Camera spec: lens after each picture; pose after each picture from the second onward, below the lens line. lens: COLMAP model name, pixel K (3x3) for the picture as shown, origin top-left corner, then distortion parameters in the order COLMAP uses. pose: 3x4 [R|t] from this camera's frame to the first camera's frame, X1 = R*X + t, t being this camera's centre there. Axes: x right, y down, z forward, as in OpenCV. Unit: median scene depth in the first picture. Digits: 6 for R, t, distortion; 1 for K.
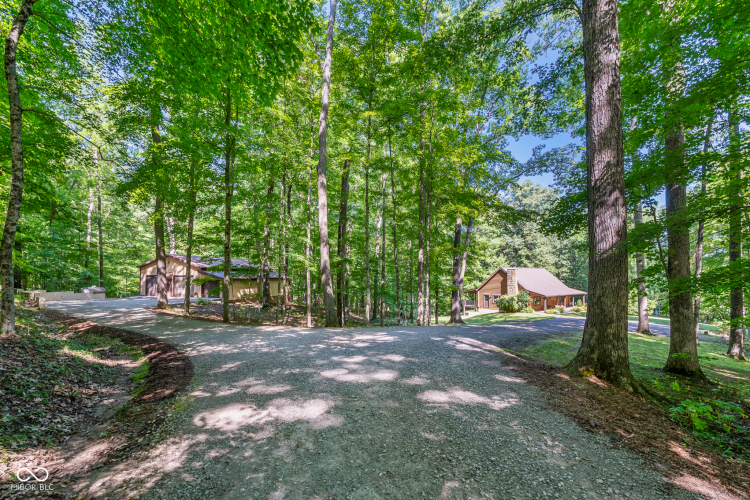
lens RADIAL K [[345.0, 0, 379.0], [0, 345.0, 265.1], [0, 0, 1]] dist [-0.001235, -0.000048]
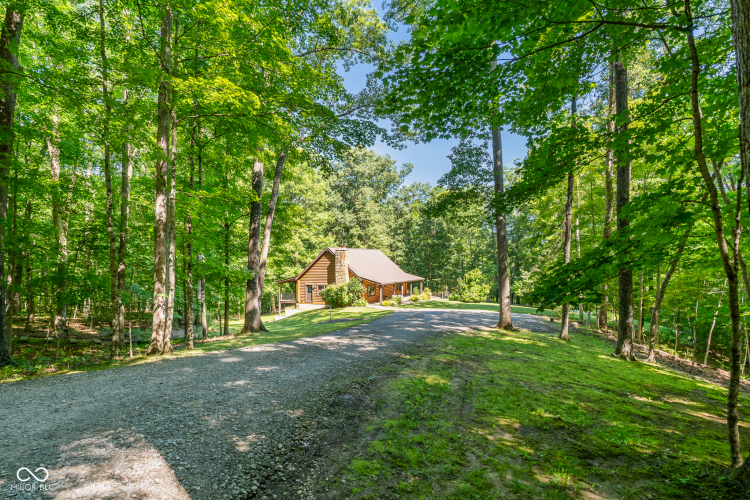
lens RADIAL K [[427.6, 0, 373.3], [0, 427.6, 248.9], [0, 0, 1]] dist [0.002435, 0.000263]
pose [[0.905815, 0.000535, 0.423674, 0.051459], [0.000583, 0.999997, -0.002508, 0.011977], [-0.423674, 0.002519, 0.905811, 0.119615]]
